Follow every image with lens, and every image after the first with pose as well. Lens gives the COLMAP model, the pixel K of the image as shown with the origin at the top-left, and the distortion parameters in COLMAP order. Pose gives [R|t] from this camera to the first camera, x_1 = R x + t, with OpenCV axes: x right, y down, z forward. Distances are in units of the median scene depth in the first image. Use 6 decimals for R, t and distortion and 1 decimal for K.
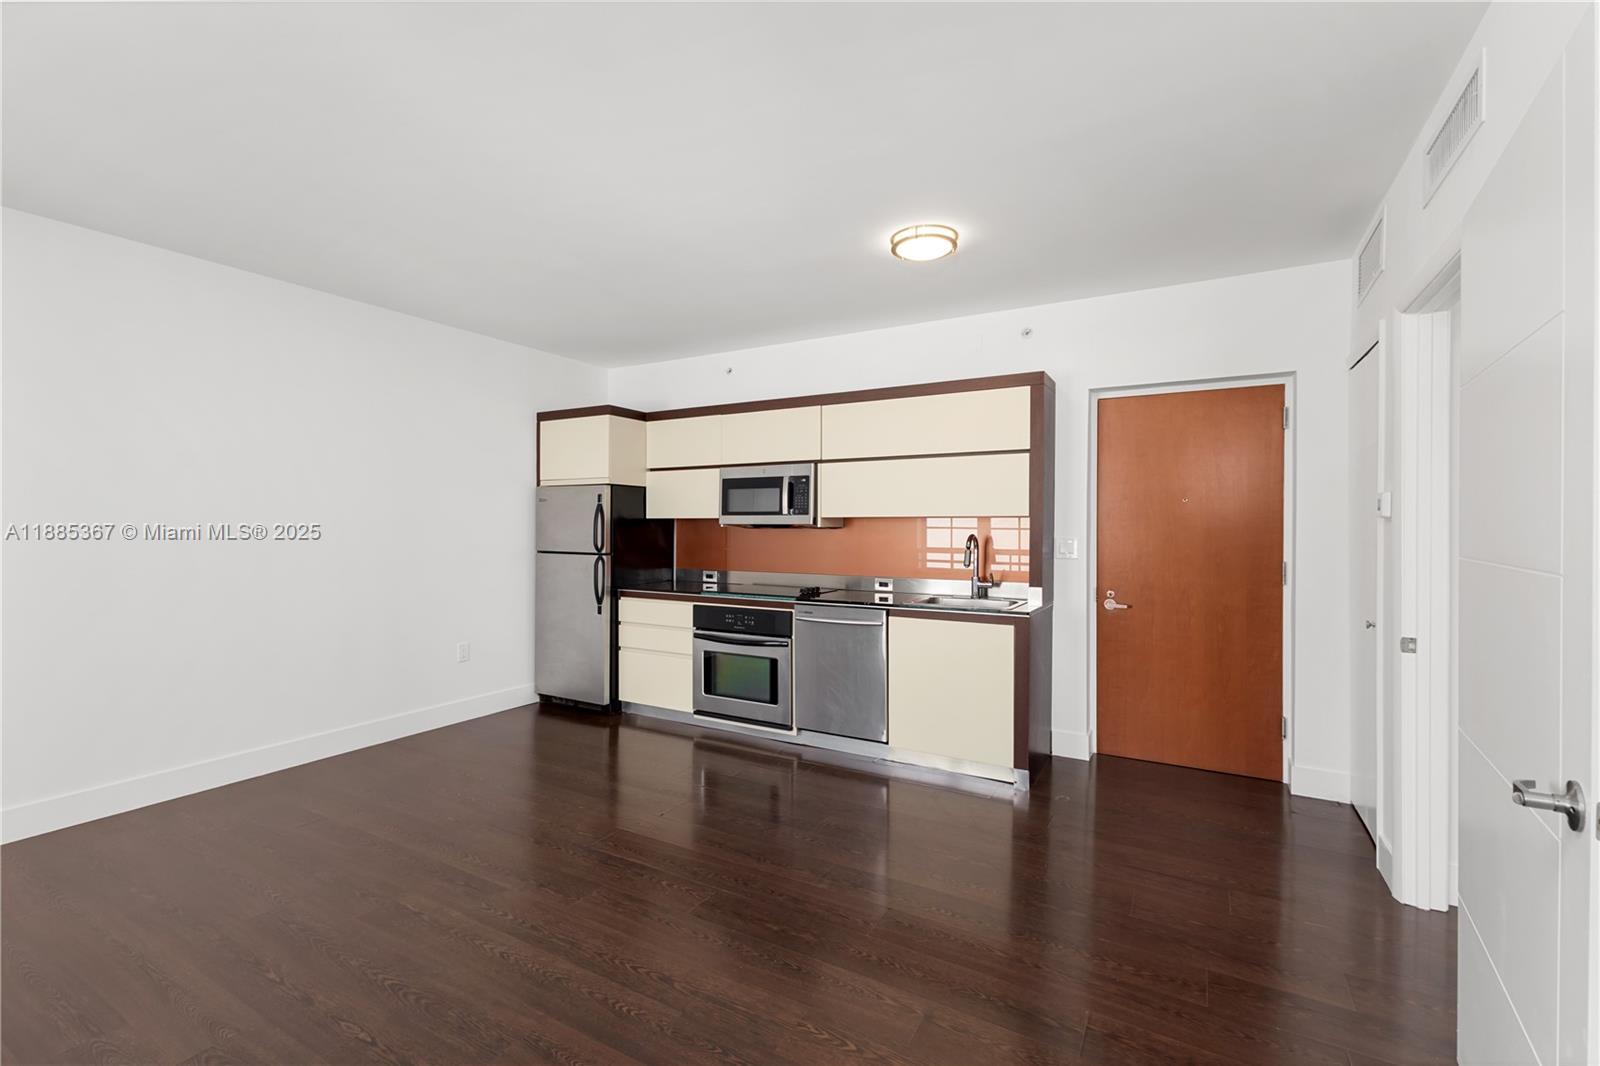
lens RADIAL K [[689.4, 0, 800.0], [0, 689.4, 533.0], [0, 0, 1]] dist [0.000167, 0.000048]
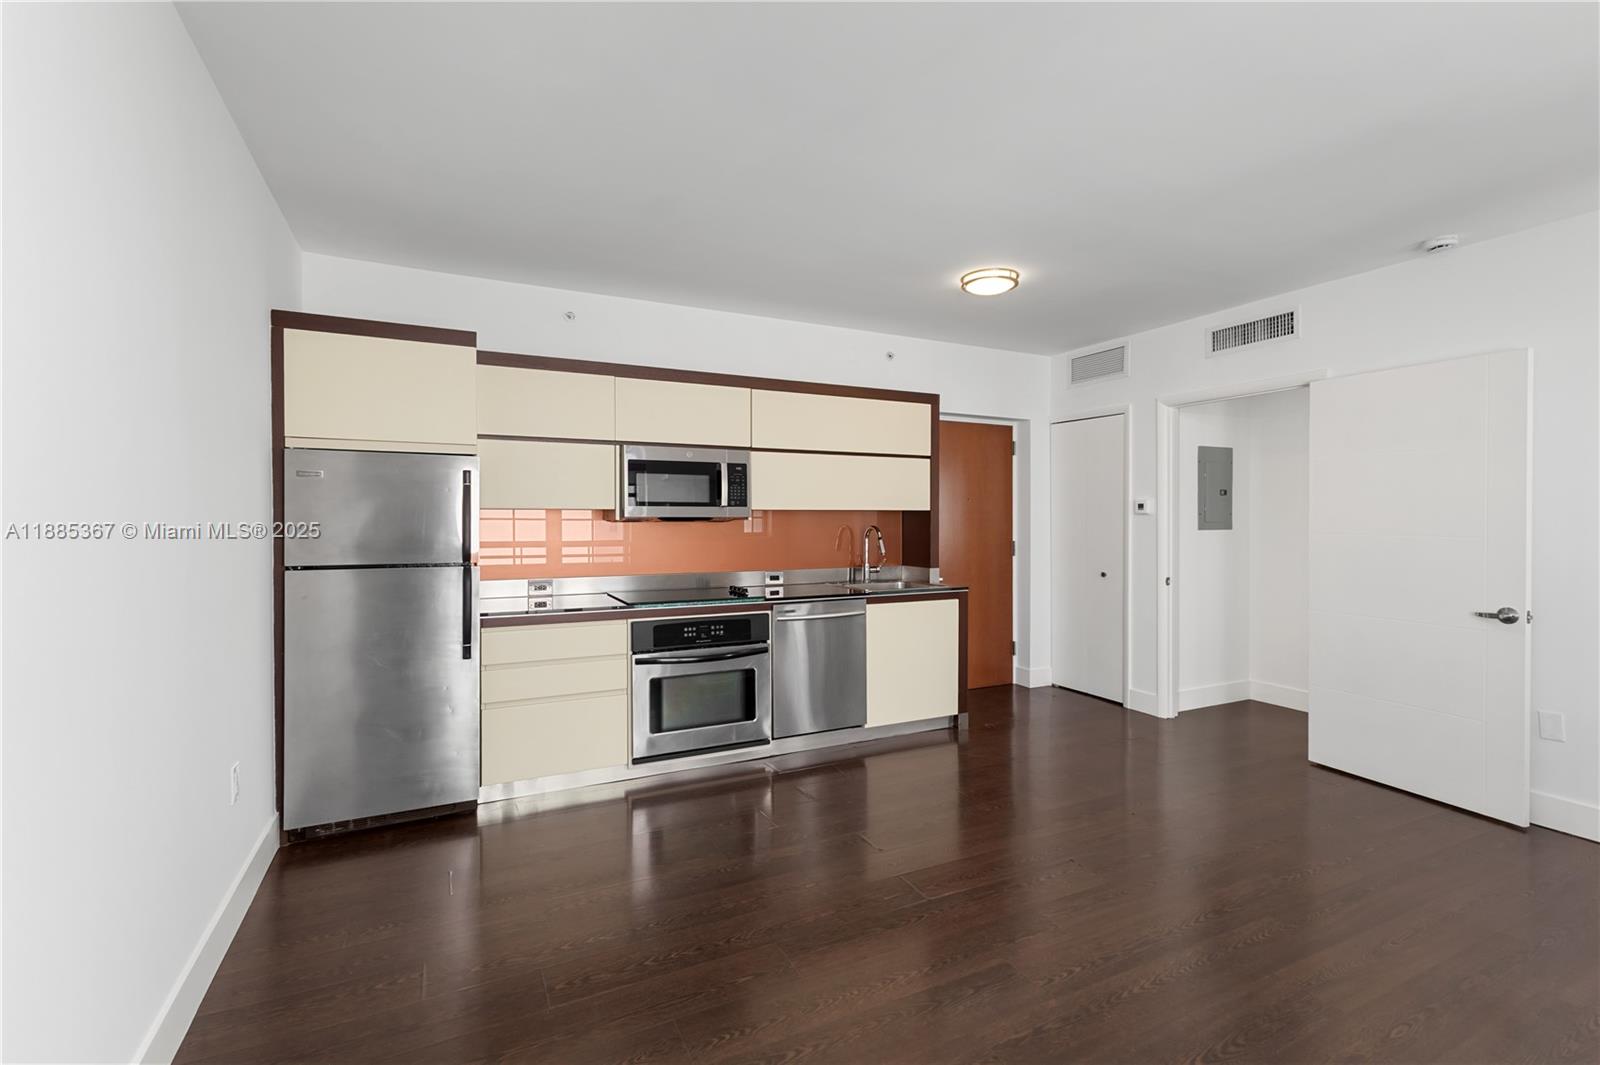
lens RADIAL K [[711.0, 0, 797.6], [0, 711.0, 523.0], [0, 0, 1]] dist [-0.000379, 0.000052]
pose [[0.558623, -0.009473, 0.829368, -0.719770], [0.007904, 0.999950, 0.006097, -0.010179], [-0.829384, 0.003149, 0.558670, 0.414150]]
